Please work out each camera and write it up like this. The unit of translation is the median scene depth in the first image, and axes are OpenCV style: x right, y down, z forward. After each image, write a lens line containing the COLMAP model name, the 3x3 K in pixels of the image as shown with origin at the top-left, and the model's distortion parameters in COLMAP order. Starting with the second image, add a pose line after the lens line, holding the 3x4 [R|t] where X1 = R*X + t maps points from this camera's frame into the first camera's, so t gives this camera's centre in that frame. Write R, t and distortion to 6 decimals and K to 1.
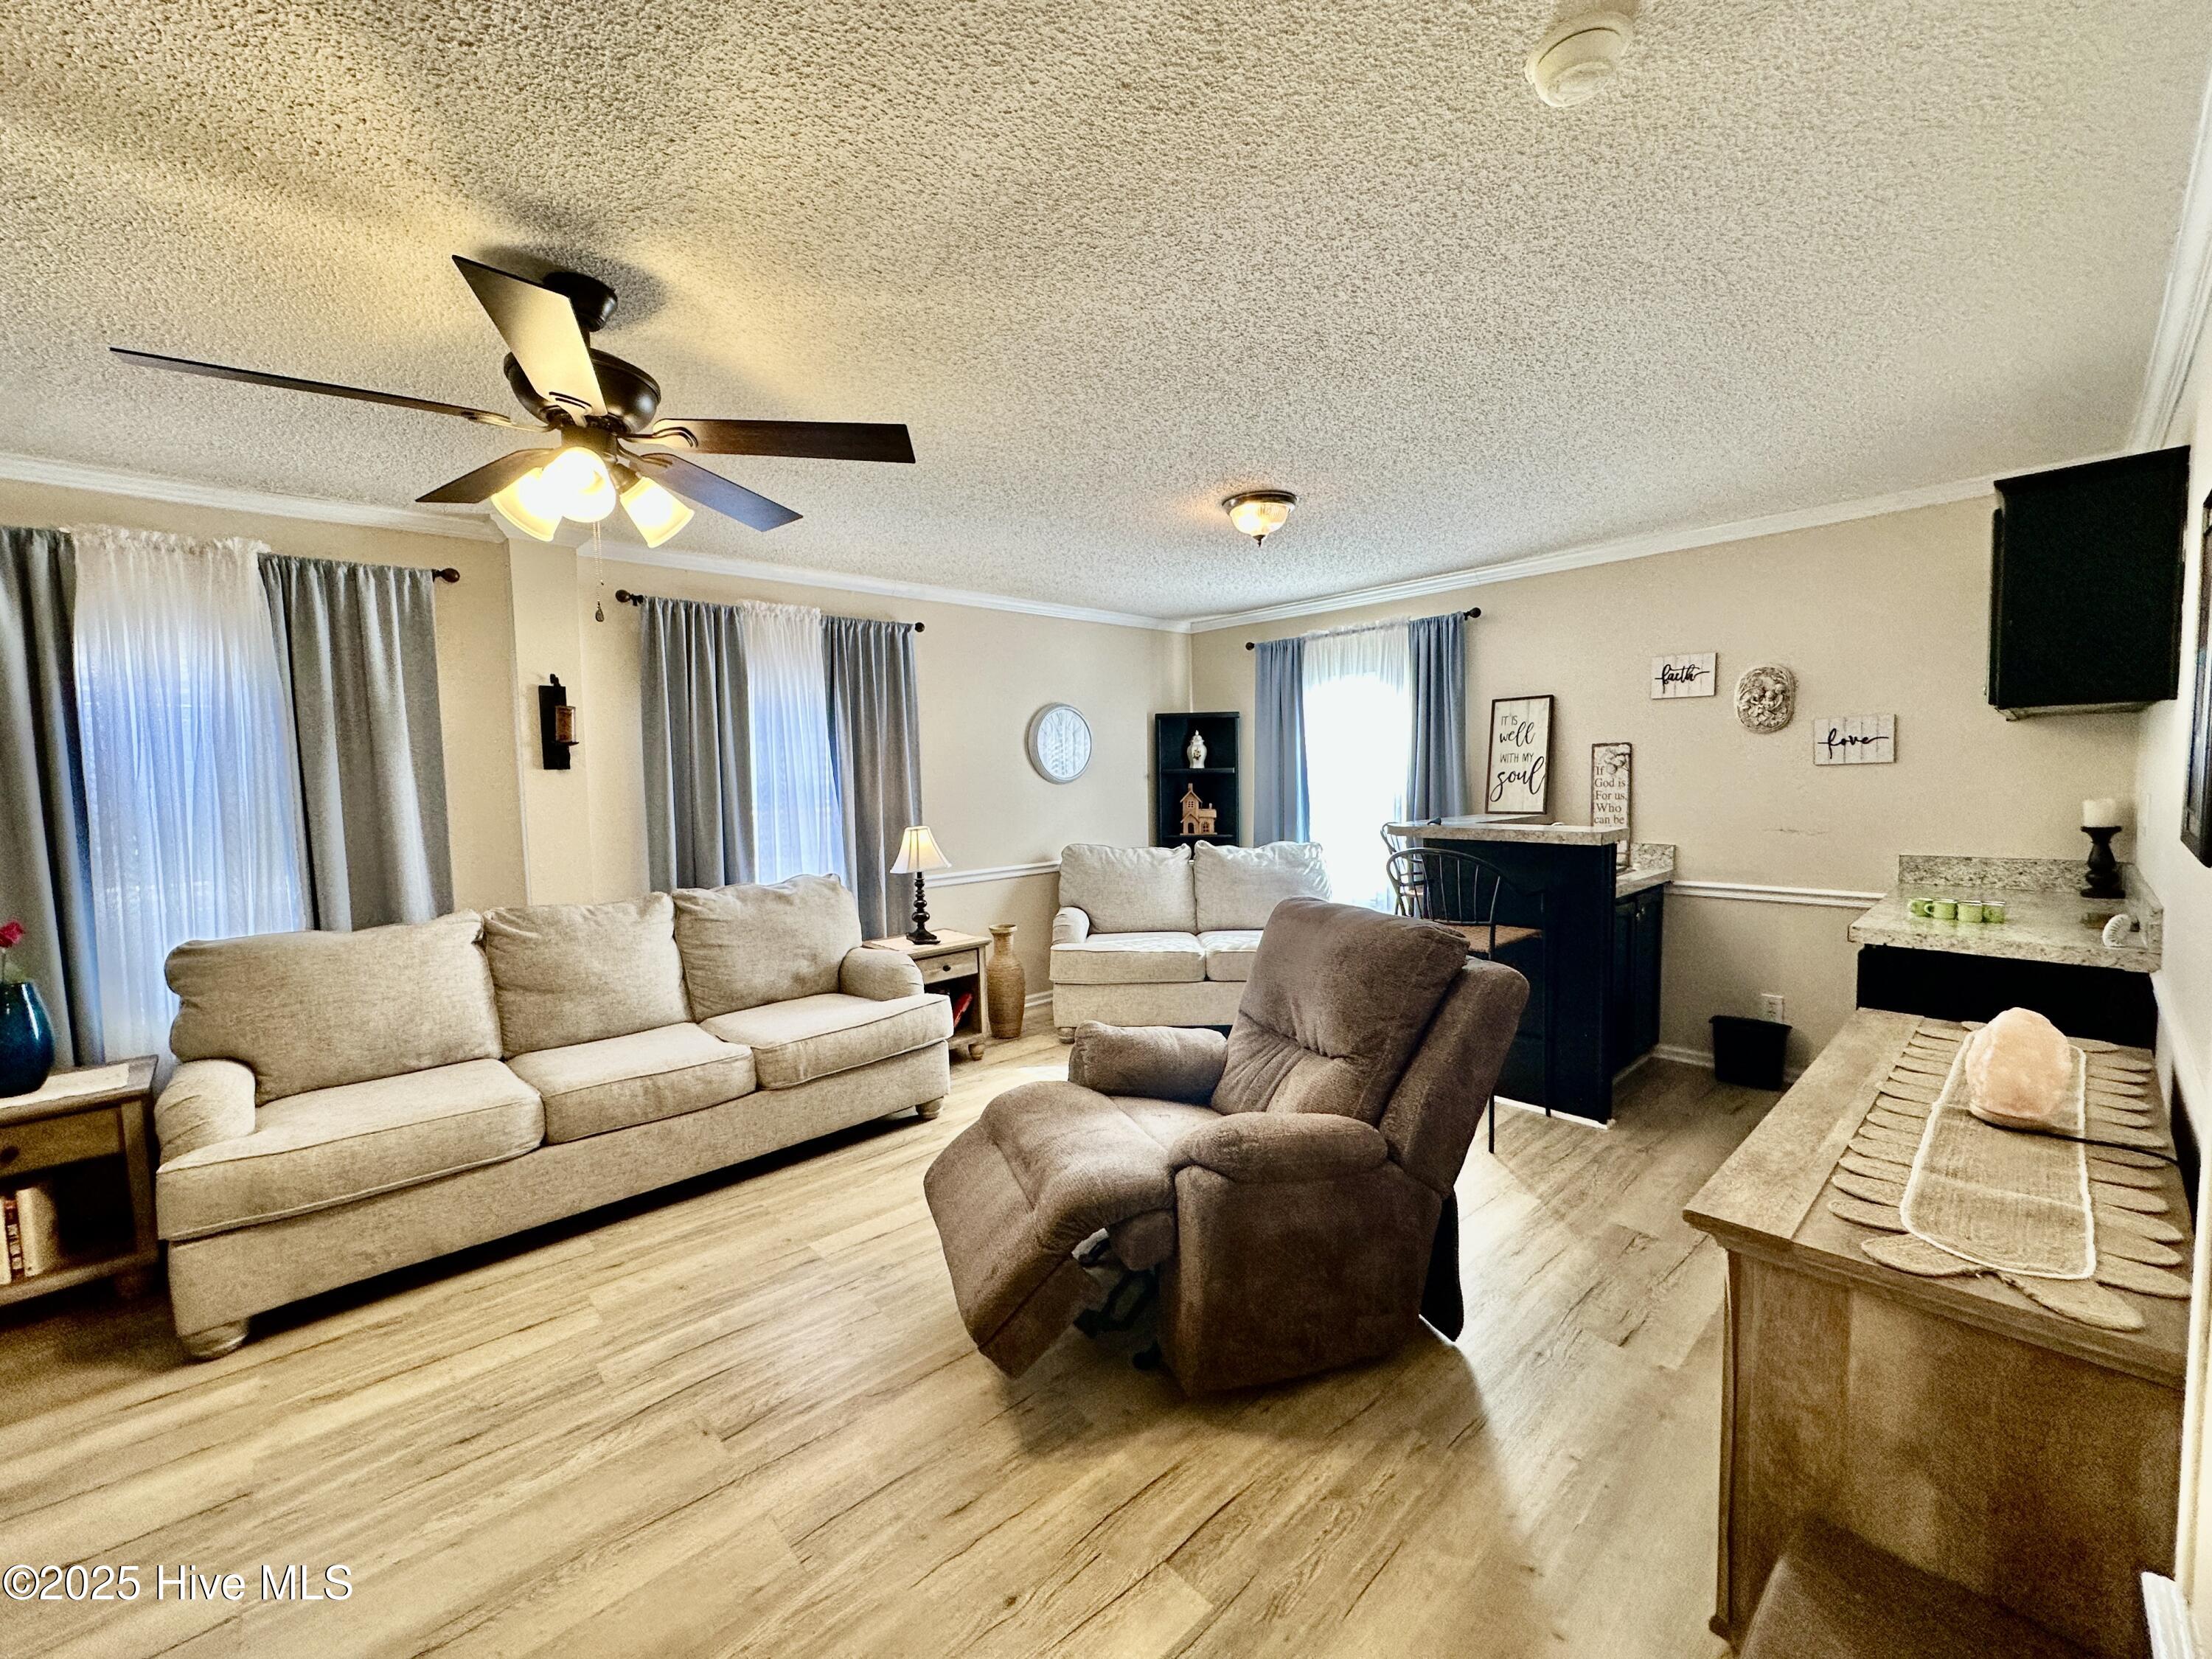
lens RADIAL K [[879.0, 0, 1104.3], [0, 879.0, 831.3], [0, 0, 1]] dist [-0.001866, 0.000303]
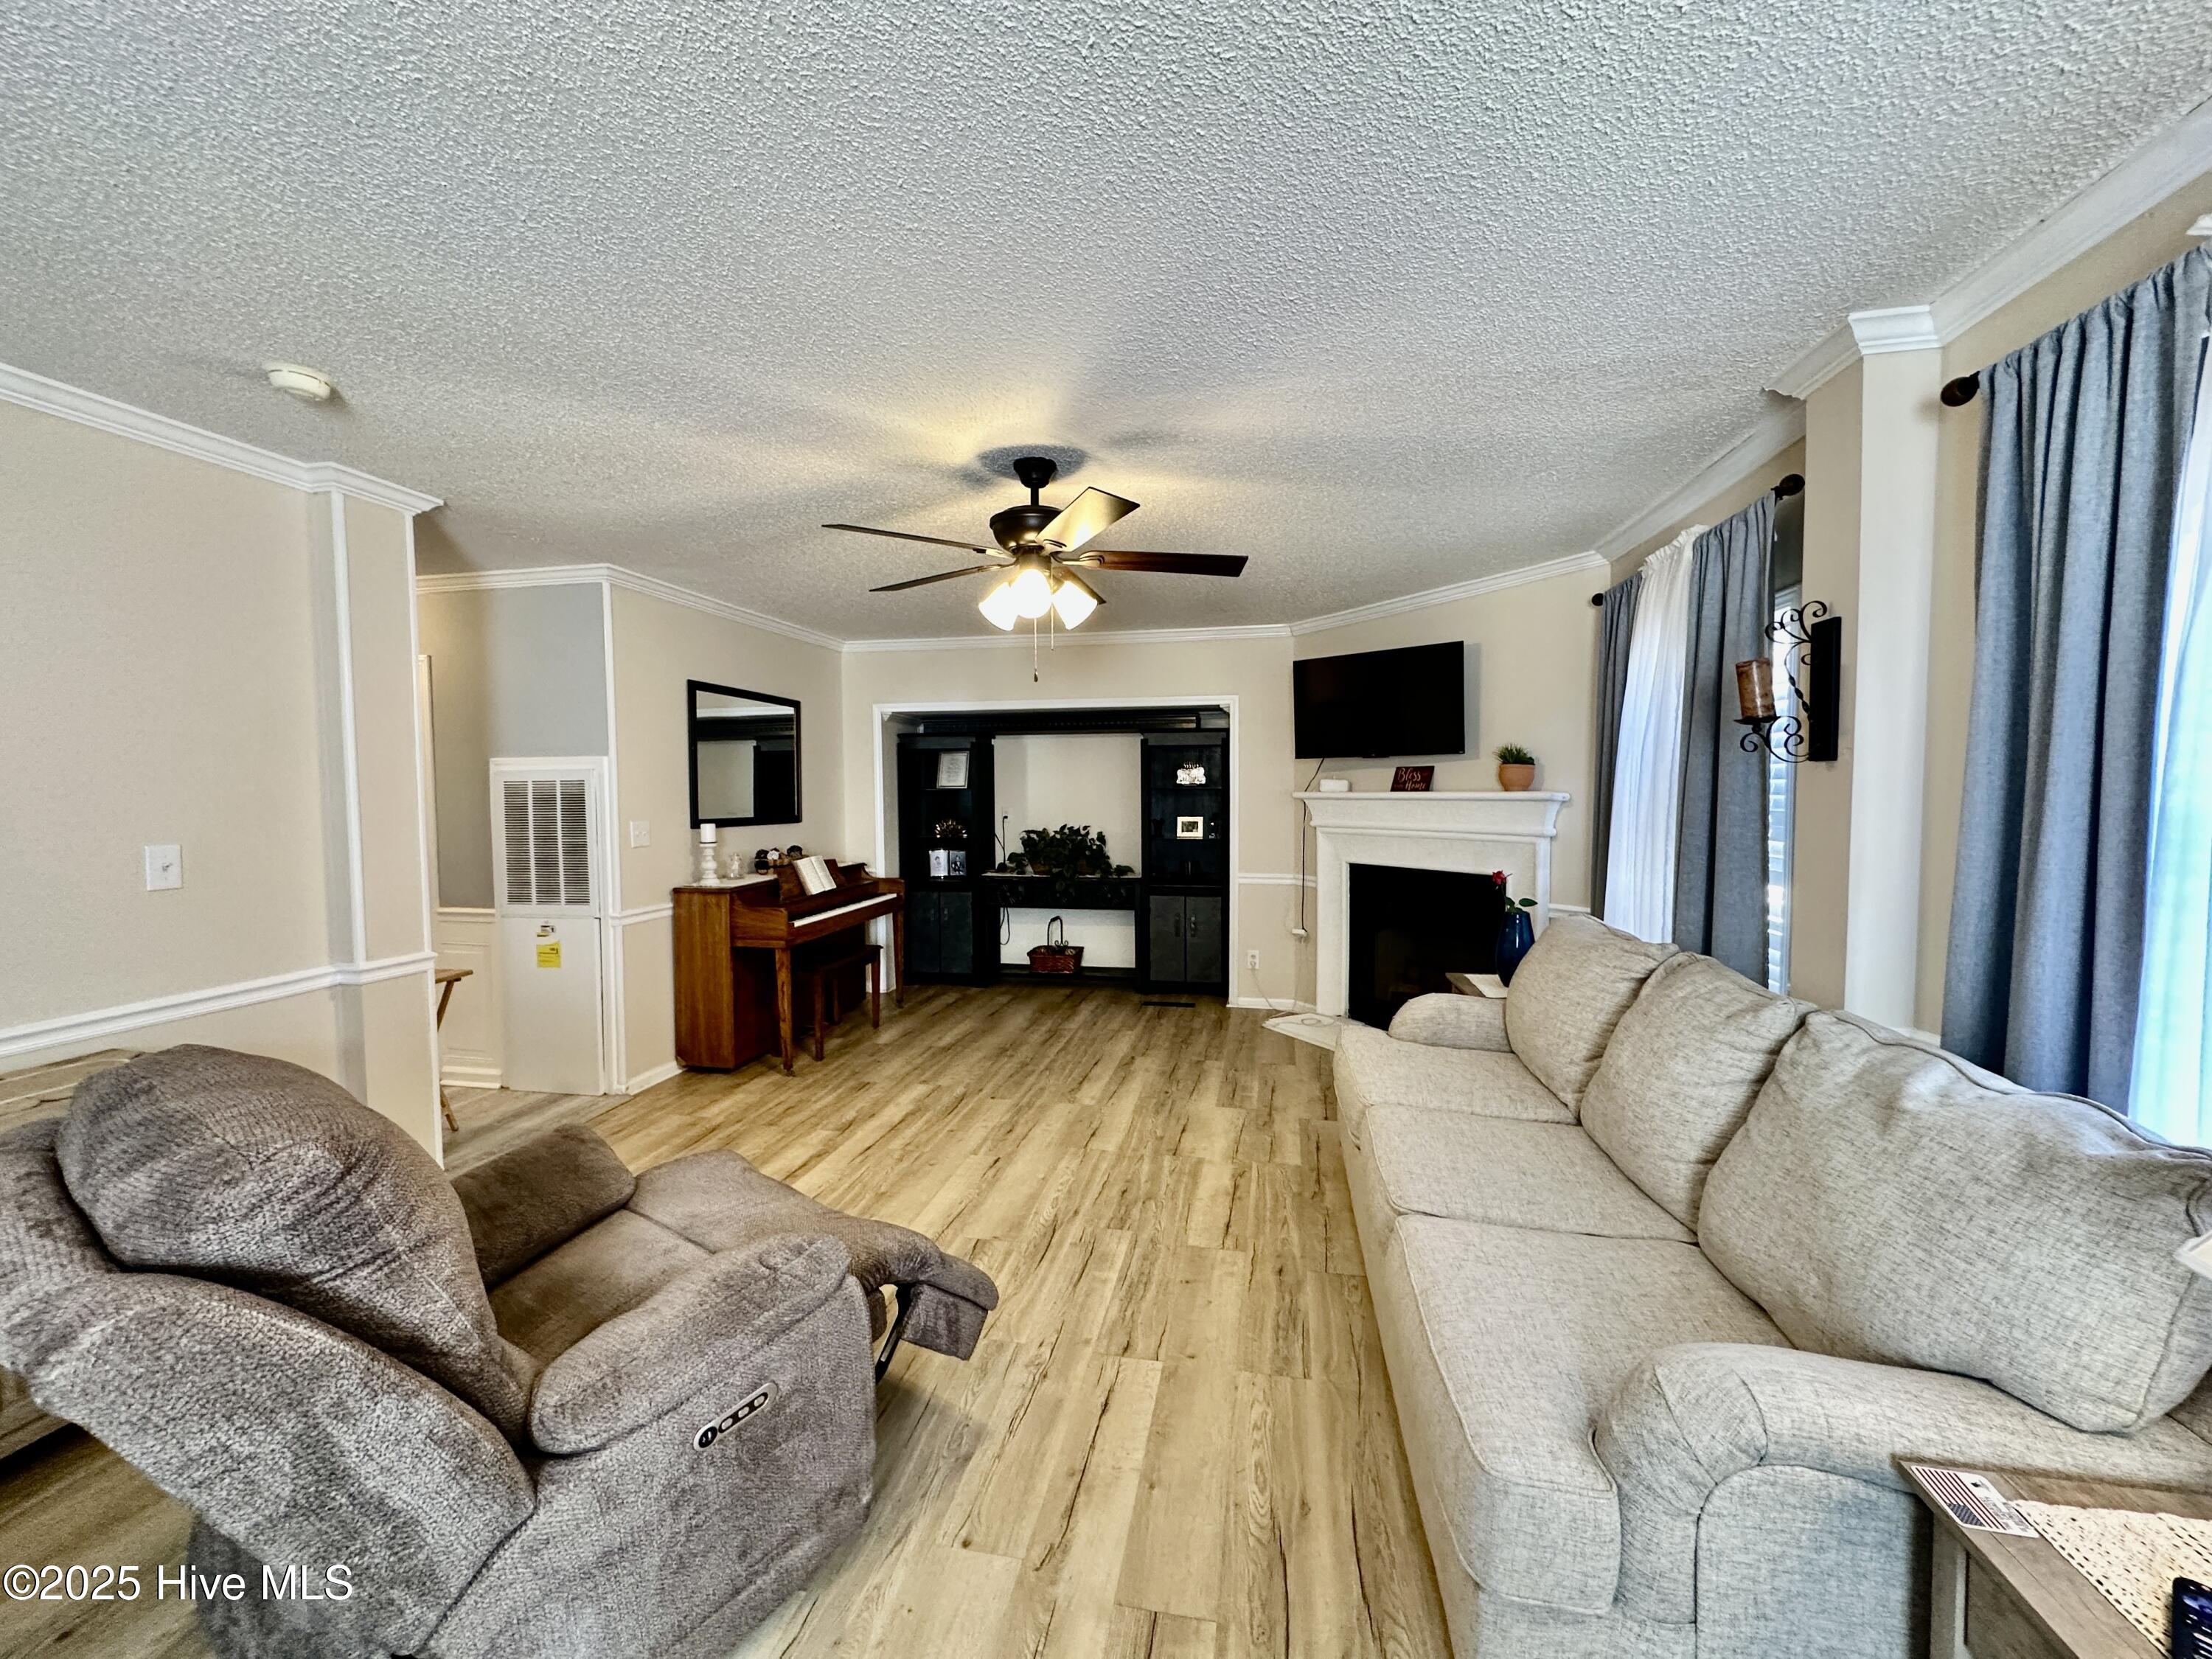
lens RADIAL K [[879.0, 0, 1104.3], [0, 879.0, 831.3], [0, 0, 1]] dist [-0.001866, 0.000303]
pose [[-0.805680, 0.058385, -0.589467, 0.145603], [-0.014504, 0.992888, 0.118167, -0.105679], [0.592173, 0.103754, -0.799103, 1.459887]]
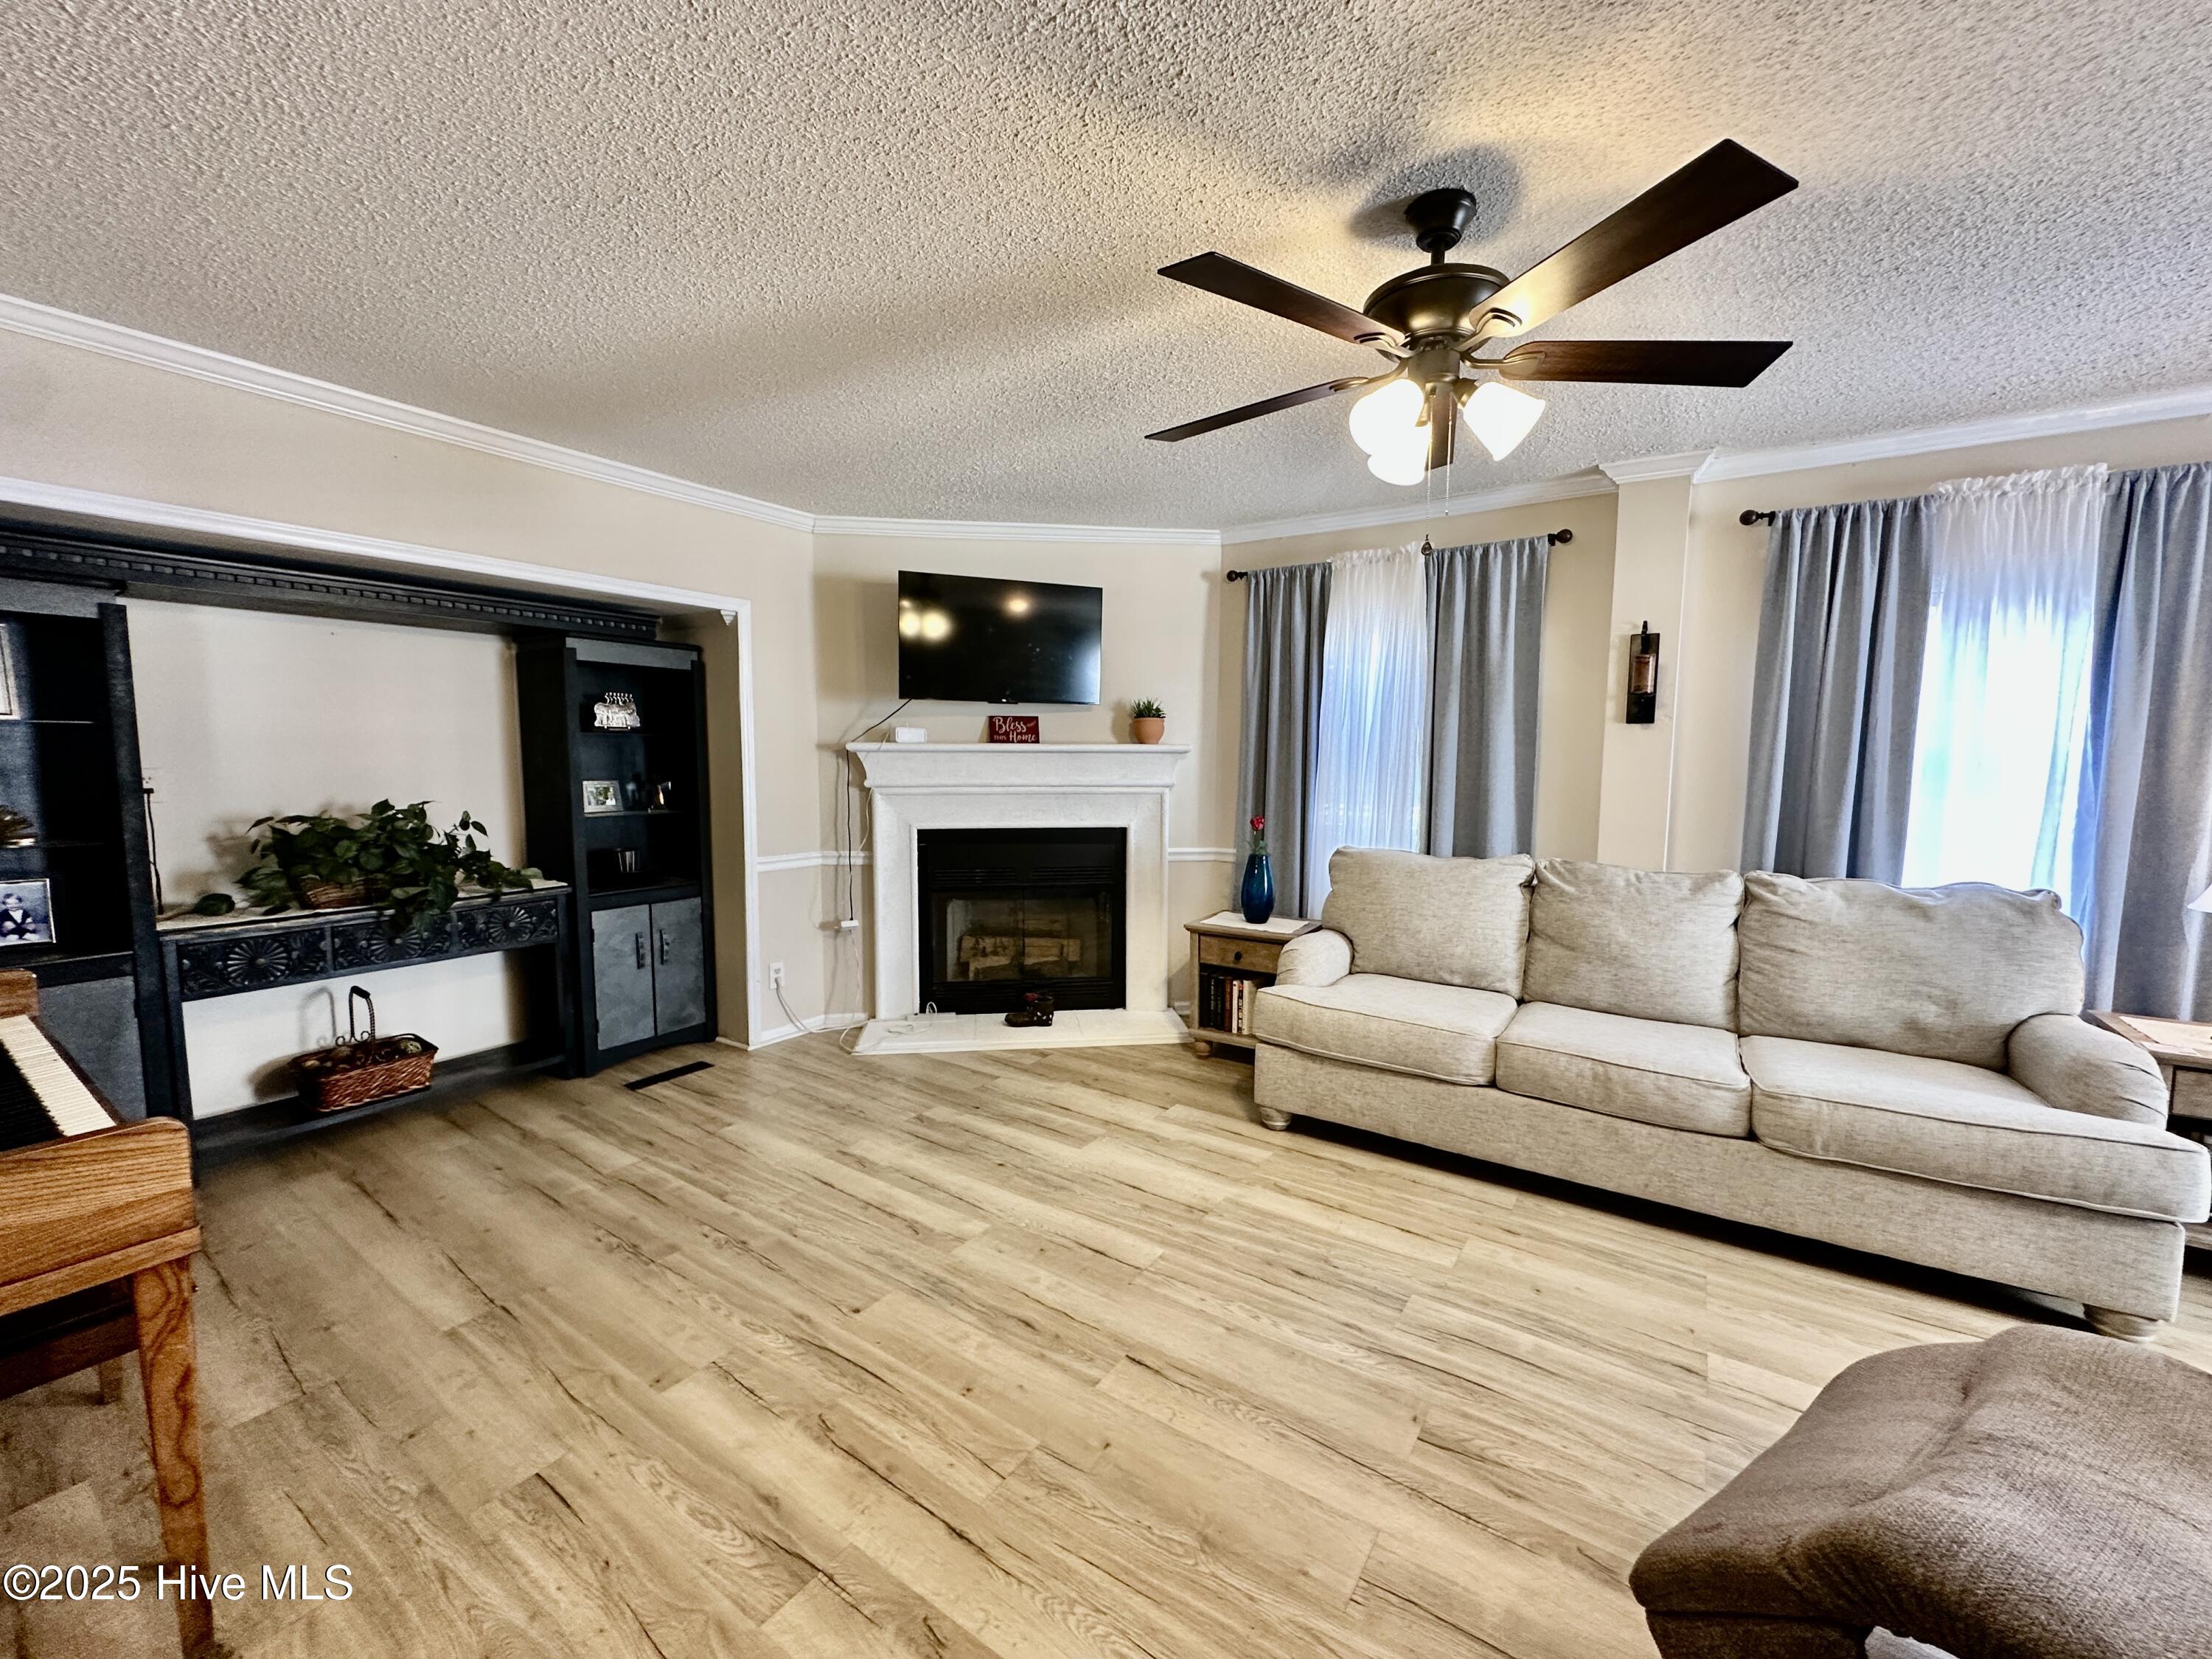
lens RADIAL K [[879.0, 0, 1104.3], [0, 879.0, 831.3], [0, 0, 1]] dist [-0.001866, 0.000303]
pose [[0.231586, 0.110915, -0.966471, 0.201906], [-0.079384, 0.992320, 0.094859, 0.000302], [0.969570, 0.054755, 0.238613, 0.278003]]
